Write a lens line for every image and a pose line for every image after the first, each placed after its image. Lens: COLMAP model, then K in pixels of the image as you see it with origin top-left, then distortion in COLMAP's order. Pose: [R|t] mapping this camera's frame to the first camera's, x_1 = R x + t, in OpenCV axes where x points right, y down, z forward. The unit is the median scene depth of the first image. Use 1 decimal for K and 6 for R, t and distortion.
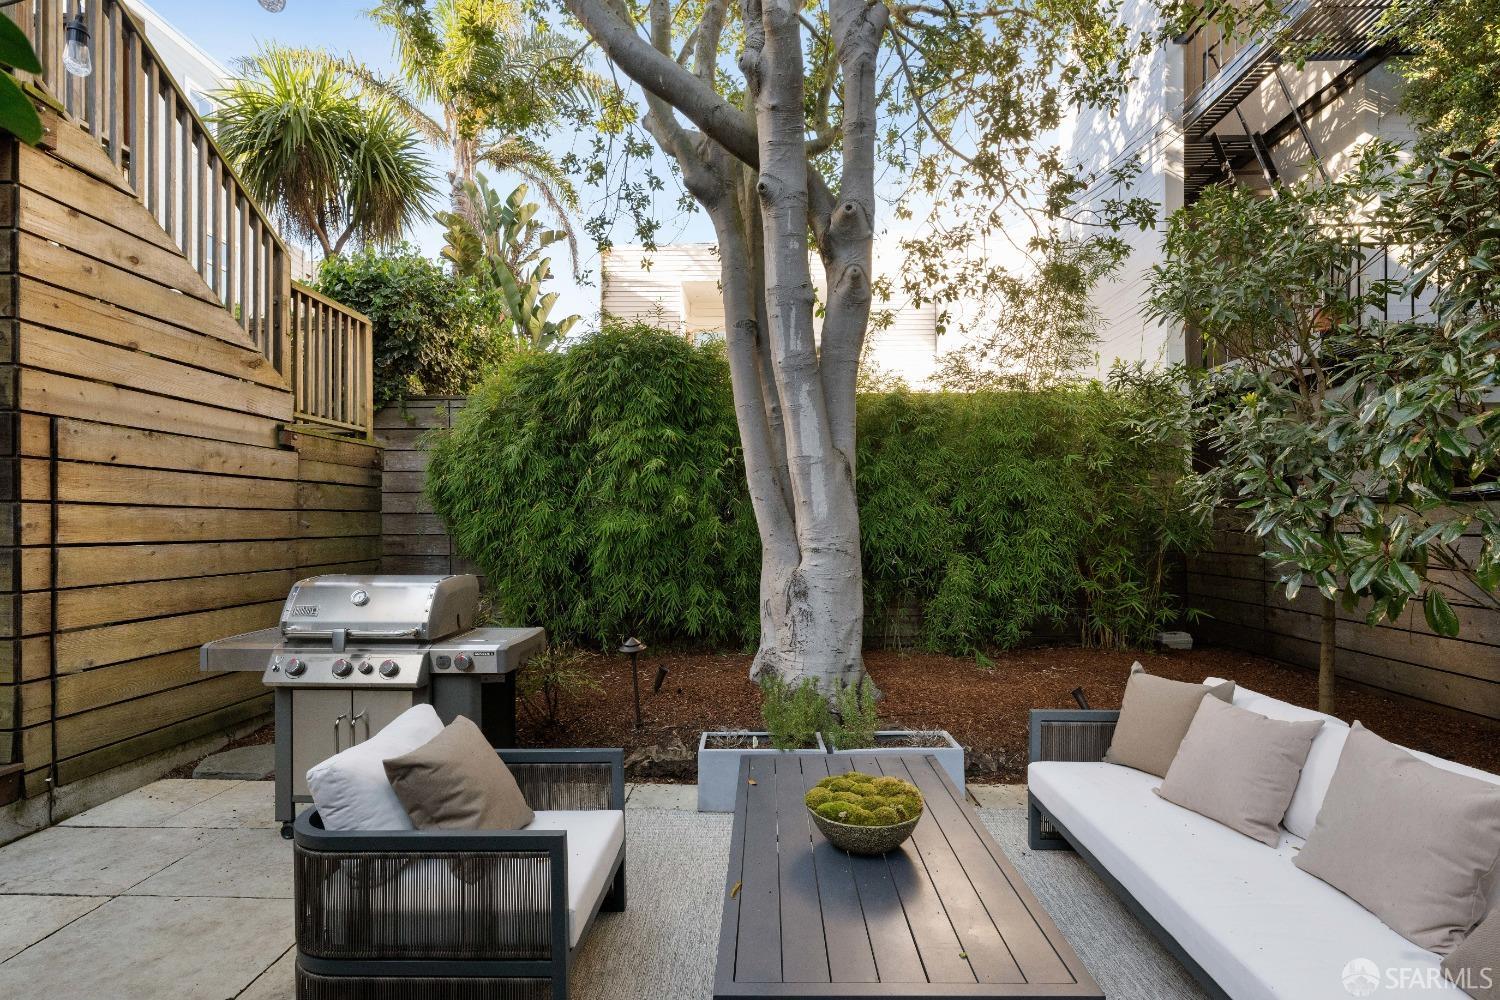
lens RADIAL K [[705.7, 0, 774.7], [0, 705.7, 522.8], [0, 0, 1]] dist [0.003582, -0.000354]
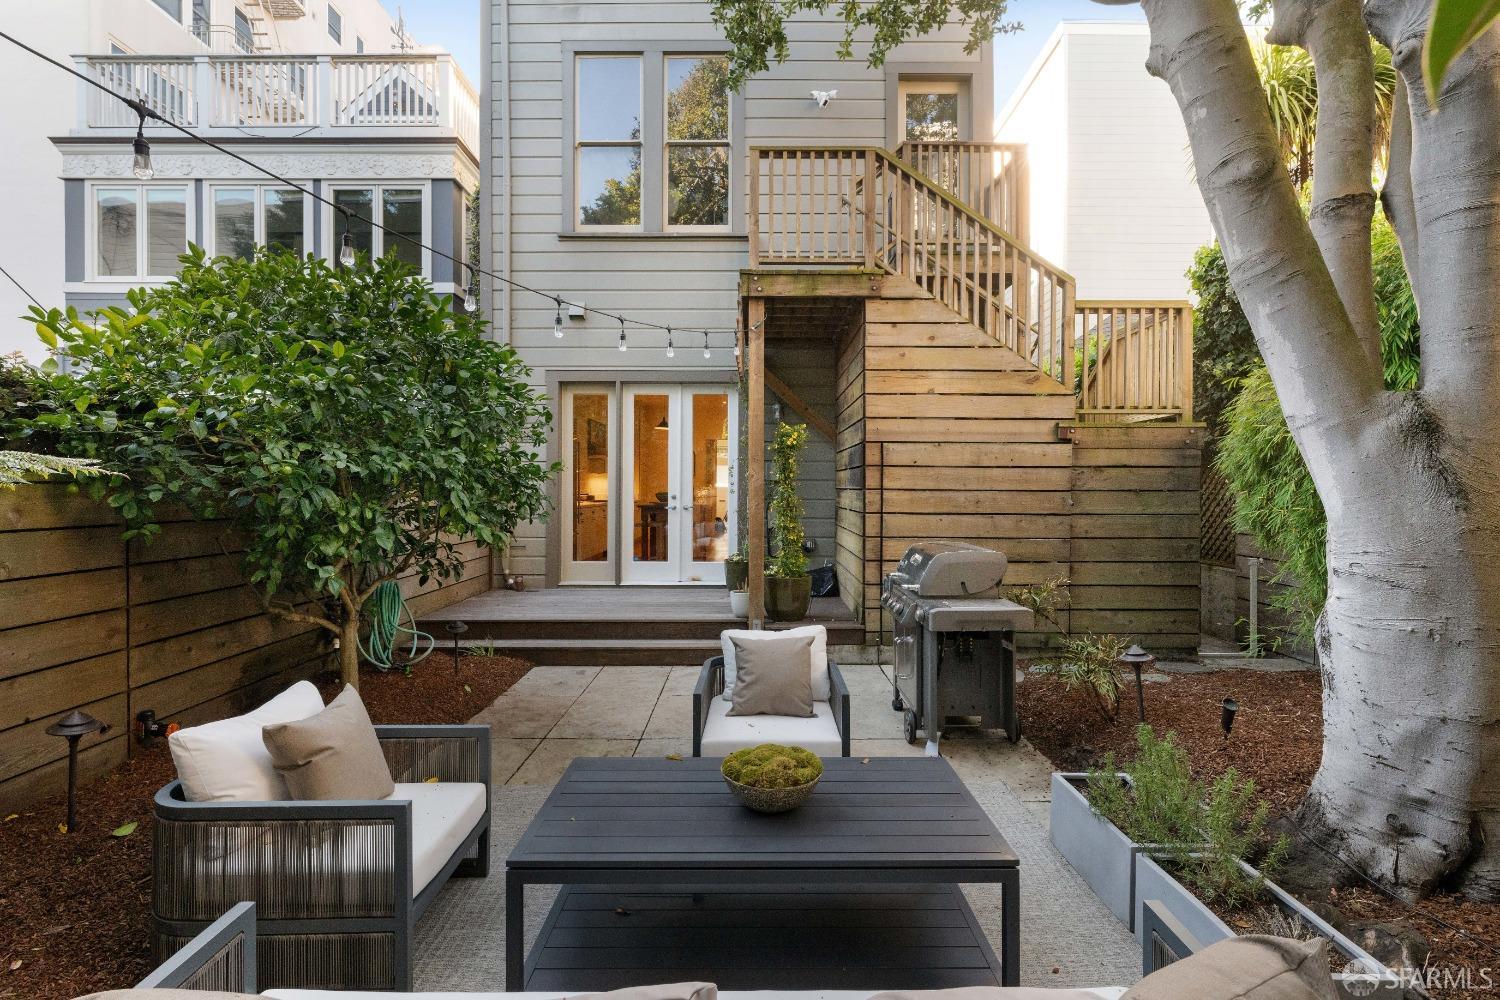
lens RADIAL K [[705.7, 0, 751.7], [0, 705.7, 495.8], [0, 0, 1]] dist [0.003582, -0.000354]
pose [[-0.003831, 0.008271, -0.999958, 0.611824], [-0.005626, 0.999950, 0.008292, -0.019014], [0.999977, 0.005658, -0.003784, 0.510248]]
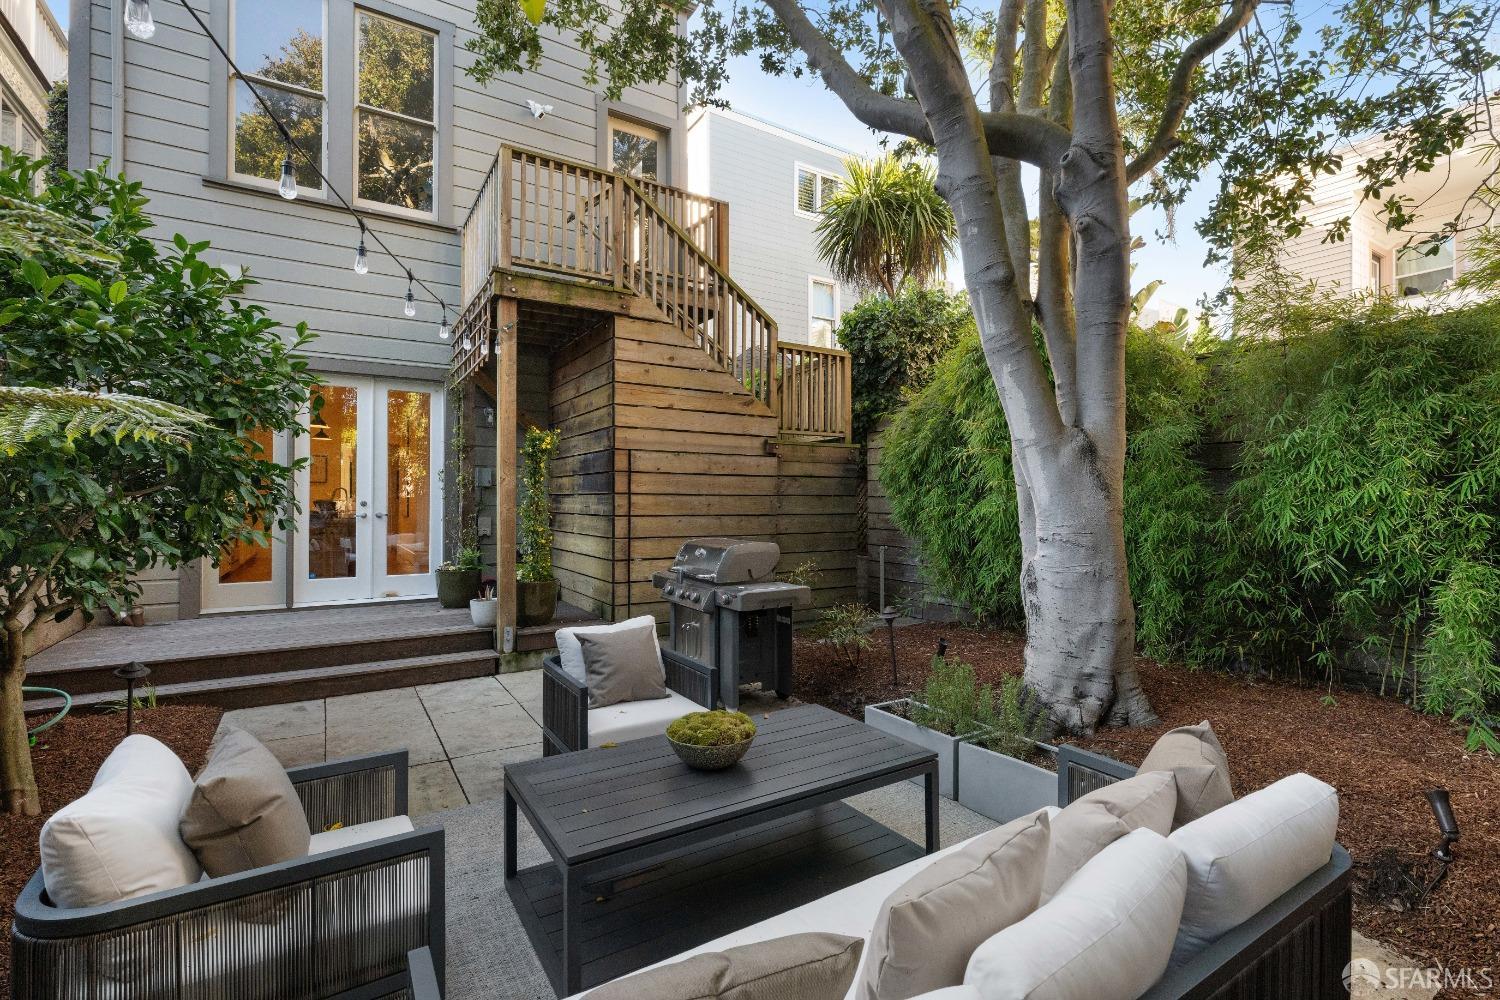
lens RADIAL K [[680.9, 0, 751.0], [0, 680.9, 497.0], [0, 0, 1]] dist [-0.000233, 0.001833]
pose [[0.525398, -0.007209, -0.850826, 0.582820], [-0.002948, 0.999943, -0.010292, -0.000500], [0.850851, 0.007916, 0.525347, 0.223539]]
